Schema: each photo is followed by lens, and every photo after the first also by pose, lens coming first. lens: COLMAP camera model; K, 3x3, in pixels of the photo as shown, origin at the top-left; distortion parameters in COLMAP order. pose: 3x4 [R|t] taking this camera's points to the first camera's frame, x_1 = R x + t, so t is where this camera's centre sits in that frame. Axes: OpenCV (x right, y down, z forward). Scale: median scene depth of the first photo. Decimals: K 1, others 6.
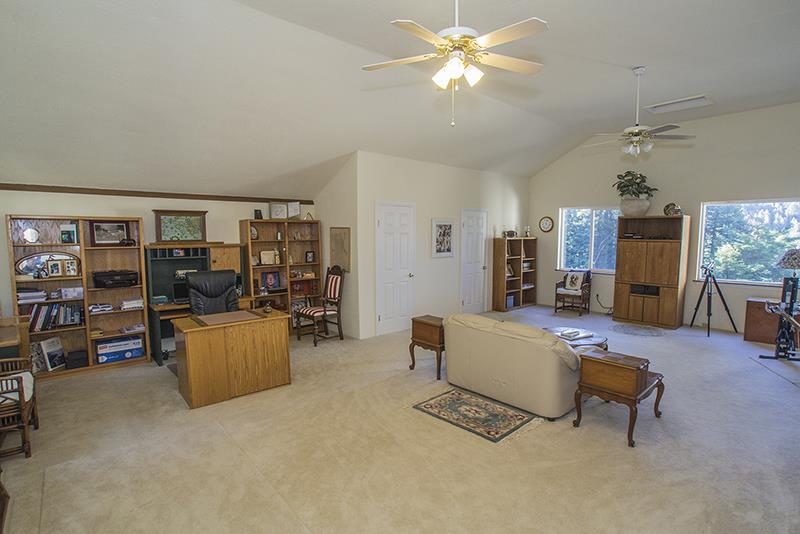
lens RADIAL K [[407.7, 0, 402.0], [0, 407.7, 269.7], [0, 0, 1]] dist [-0.079860, 0.040243]
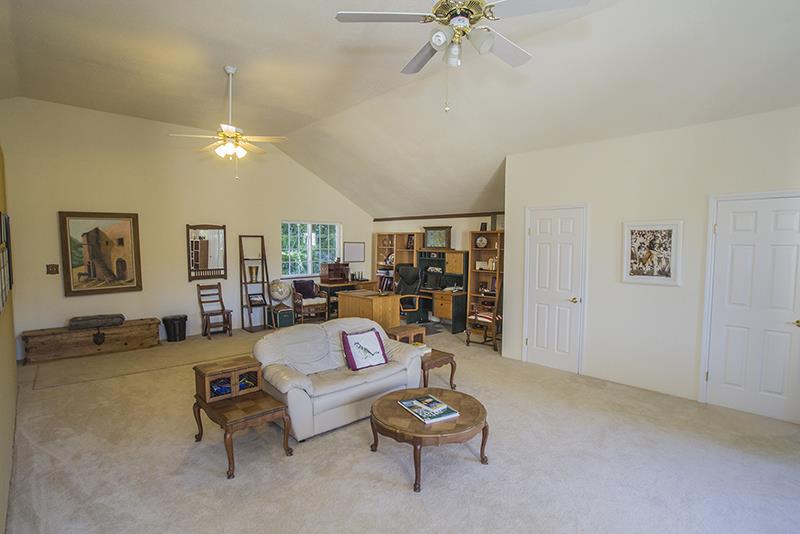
lens RADIAL K [[407.7, 0, 402.0], [0, 407.7, 269.7], [0, 0, 1]] dist [-0.079860, 0.040243]
pose [[0.009871, 0.069899, -0.997505, 0.844964], [-0.090253, 0.993545, 0.068729, -0.072540], [0.995870, 0.089349, 0.016116, 0.761620]]
